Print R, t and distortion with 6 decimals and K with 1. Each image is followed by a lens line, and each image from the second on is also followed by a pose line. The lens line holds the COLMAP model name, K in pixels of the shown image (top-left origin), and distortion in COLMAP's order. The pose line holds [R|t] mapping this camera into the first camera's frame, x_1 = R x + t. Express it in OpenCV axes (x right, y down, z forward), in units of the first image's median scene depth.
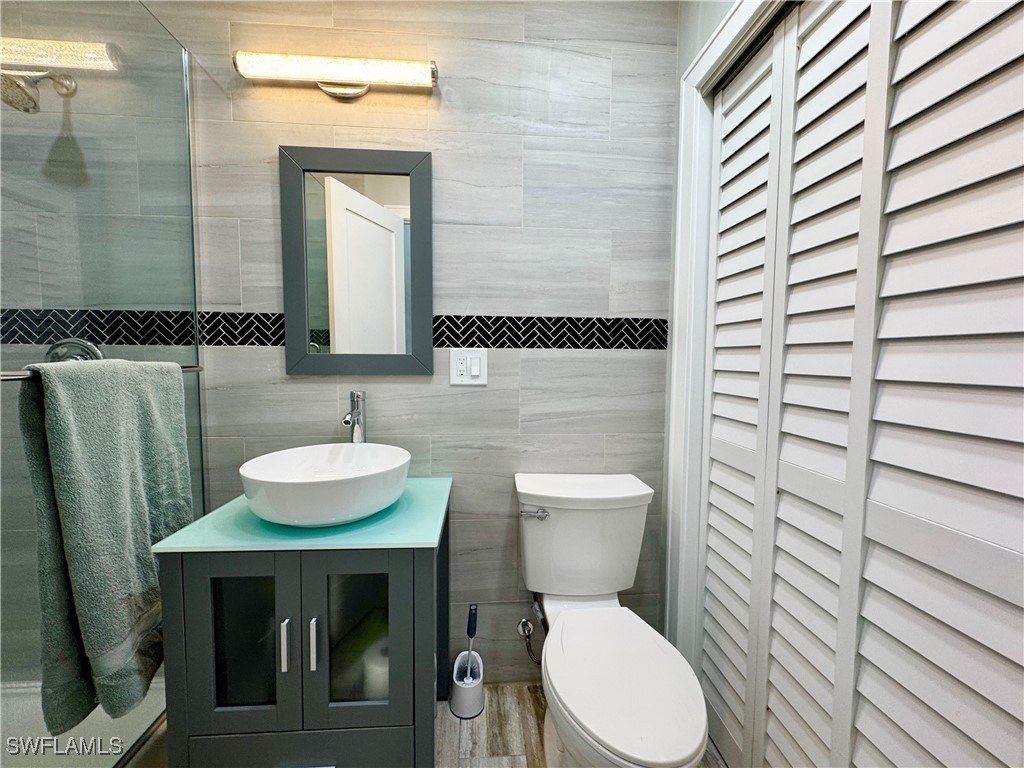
lens RADIAL K [[410.4, 0, 509.4], [0, 410.4, 382.5], [0, 0, 1]] dist [-0.002818, 0.000531]
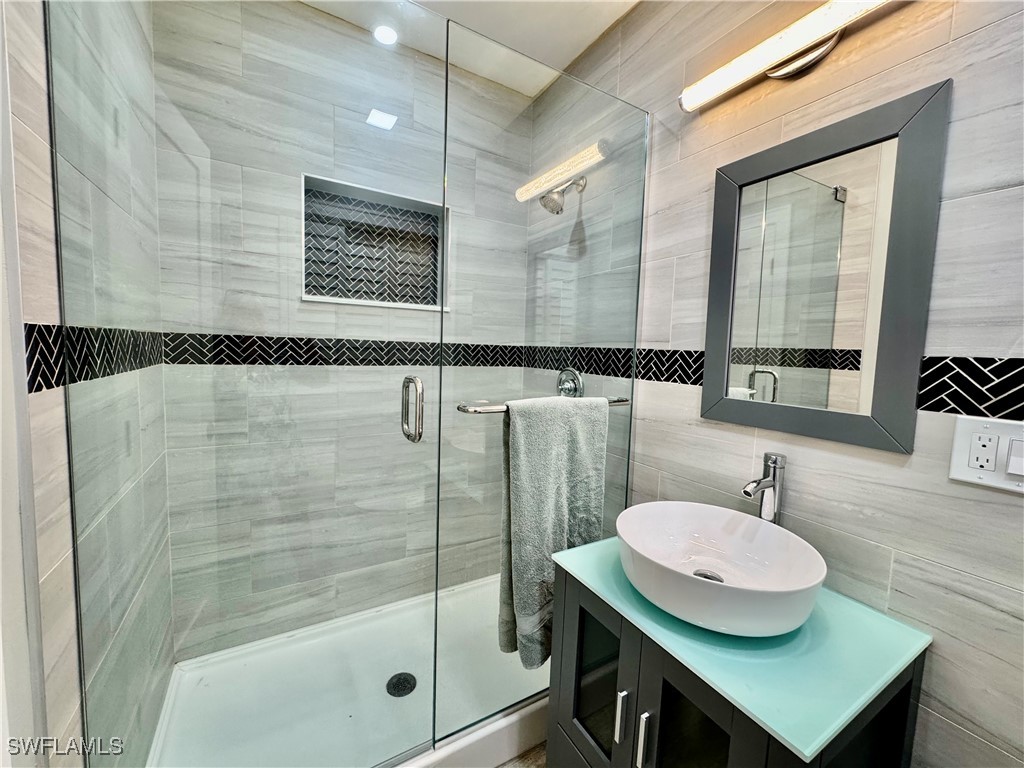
lens RADIAL K [[410.4, 0, 510.7], [0, 410.4, 381.9], [0, 0, 1]] dist [-0.002818, 0.000531]
pose [[0.436015, 0.081372, -0.896253, 0.093881], [-0.081871, 0.995361, 0.050541, -0.112678], [0.896208, 0.051341, 0.440654, 0.208877]]
